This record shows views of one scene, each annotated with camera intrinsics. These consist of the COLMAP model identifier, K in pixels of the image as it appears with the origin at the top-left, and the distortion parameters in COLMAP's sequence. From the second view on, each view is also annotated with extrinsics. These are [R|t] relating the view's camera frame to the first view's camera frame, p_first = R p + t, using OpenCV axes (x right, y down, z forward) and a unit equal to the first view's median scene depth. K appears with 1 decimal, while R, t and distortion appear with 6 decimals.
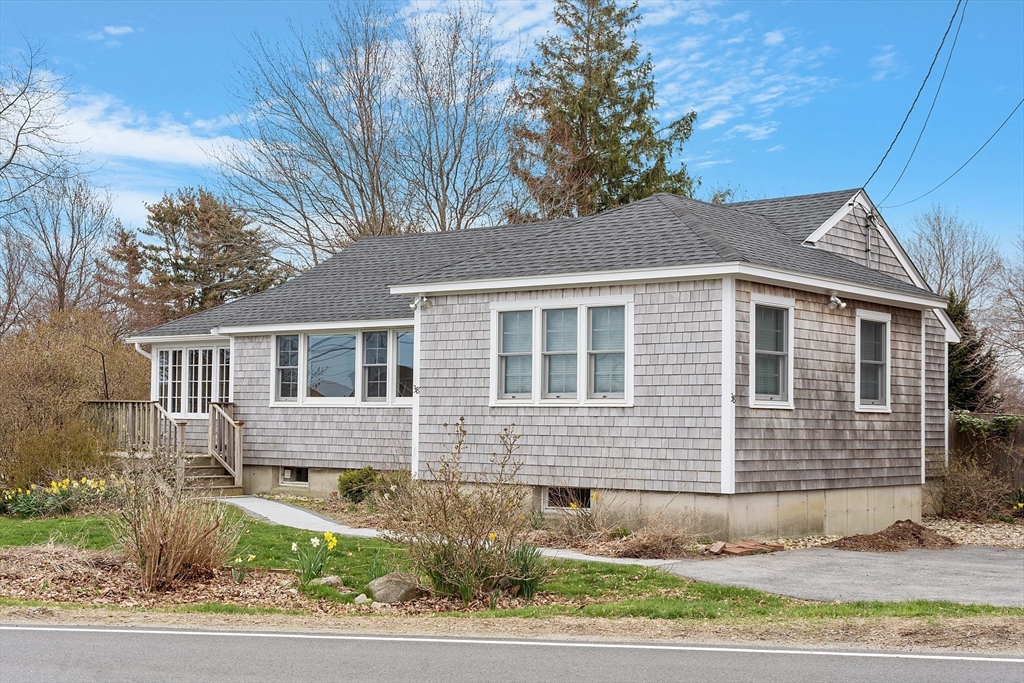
lens RADIAL K [[1494.1, 0, 510.5], [0, 1494.1, 342.9], [0, 0, 1]] dist [0.005068, 0.000000]
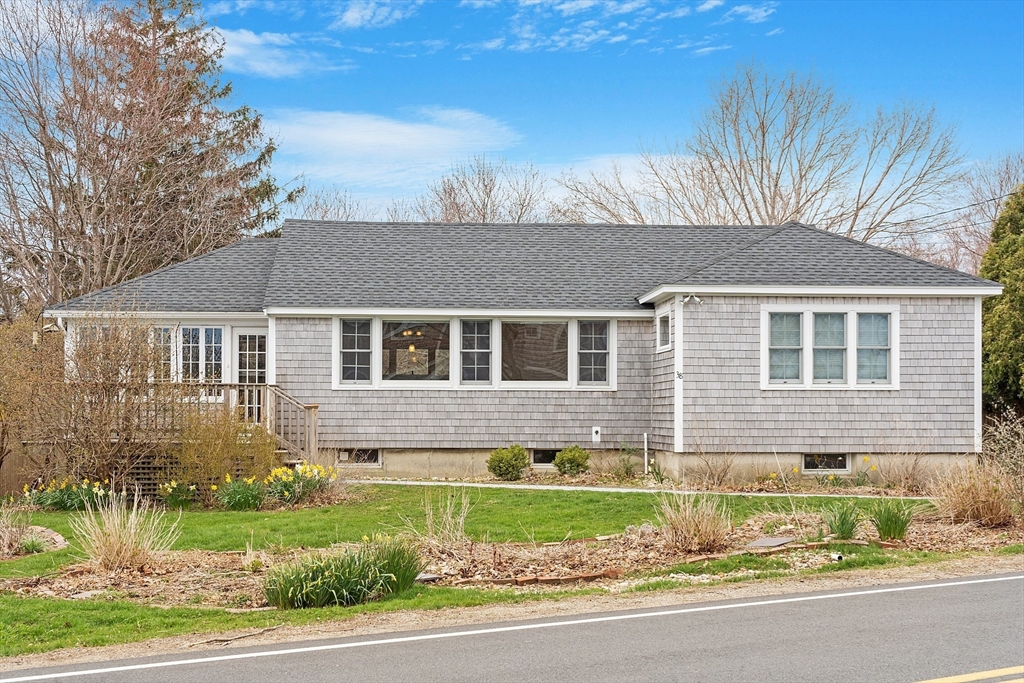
lens RADIAL K [[1498.0, 0, 501.9], [0, 1498.0, 346.8], [0, 0, 1]] dist [0.000620, 0.000000]
pose [[0.741510, 0.023082, 0.670545, -0.762817], [-0.030751, 0.999527, -0.000402, 0.011234], [-0.670237, -0.020322, 0.741869, 0.180280]]
